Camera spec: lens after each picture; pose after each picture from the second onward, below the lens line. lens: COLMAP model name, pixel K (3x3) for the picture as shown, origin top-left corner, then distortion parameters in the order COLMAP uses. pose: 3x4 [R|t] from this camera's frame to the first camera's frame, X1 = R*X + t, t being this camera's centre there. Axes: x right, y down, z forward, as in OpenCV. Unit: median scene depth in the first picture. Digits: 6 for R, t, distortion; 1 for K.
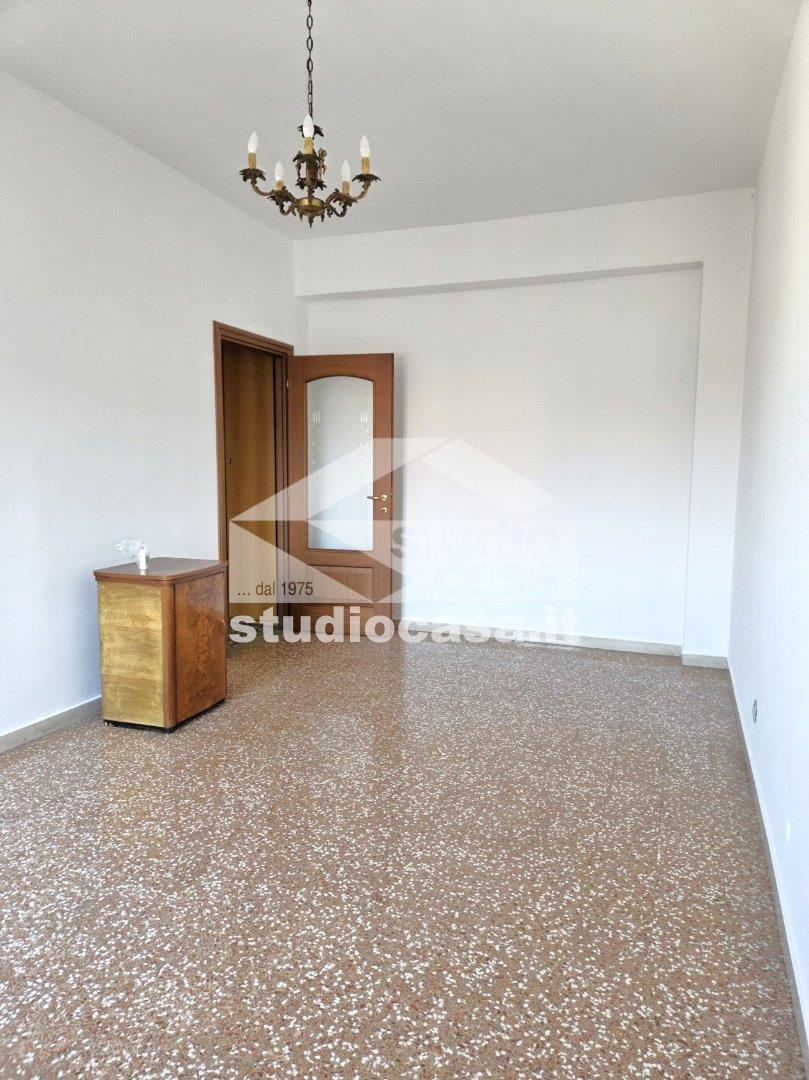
lens RADIAL K [[749.6, 0, 404.5], [0, 749.6, 540.0], [0, 0, 1]] dist [0.107053, -0.099590]
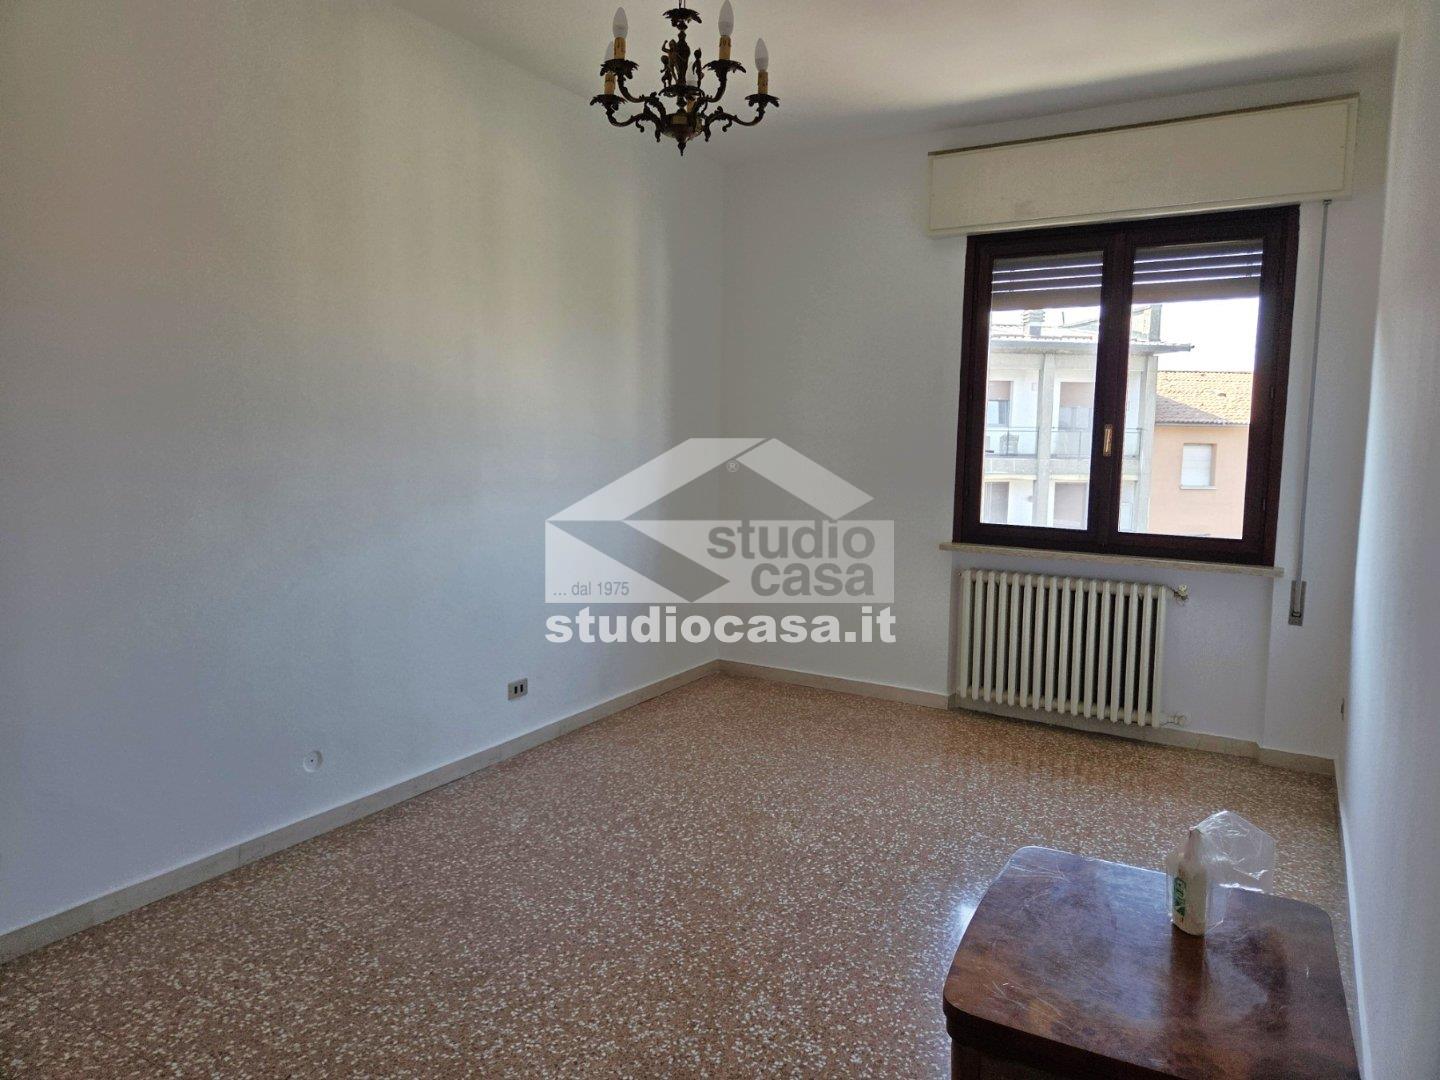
lens RADIAL K [[913.0, 0, 720.0], [0, 913.0, 540.0], [0, 0, 1]] dist [0.026118, -0.030279]
pose [[-0.985256, -0.043470, 0.165470, -0.322011], [-0.005630, 0.974896, 0.222588, -0.260599], [-0.170992, 0.218374, -0.960768, 1.942201]]
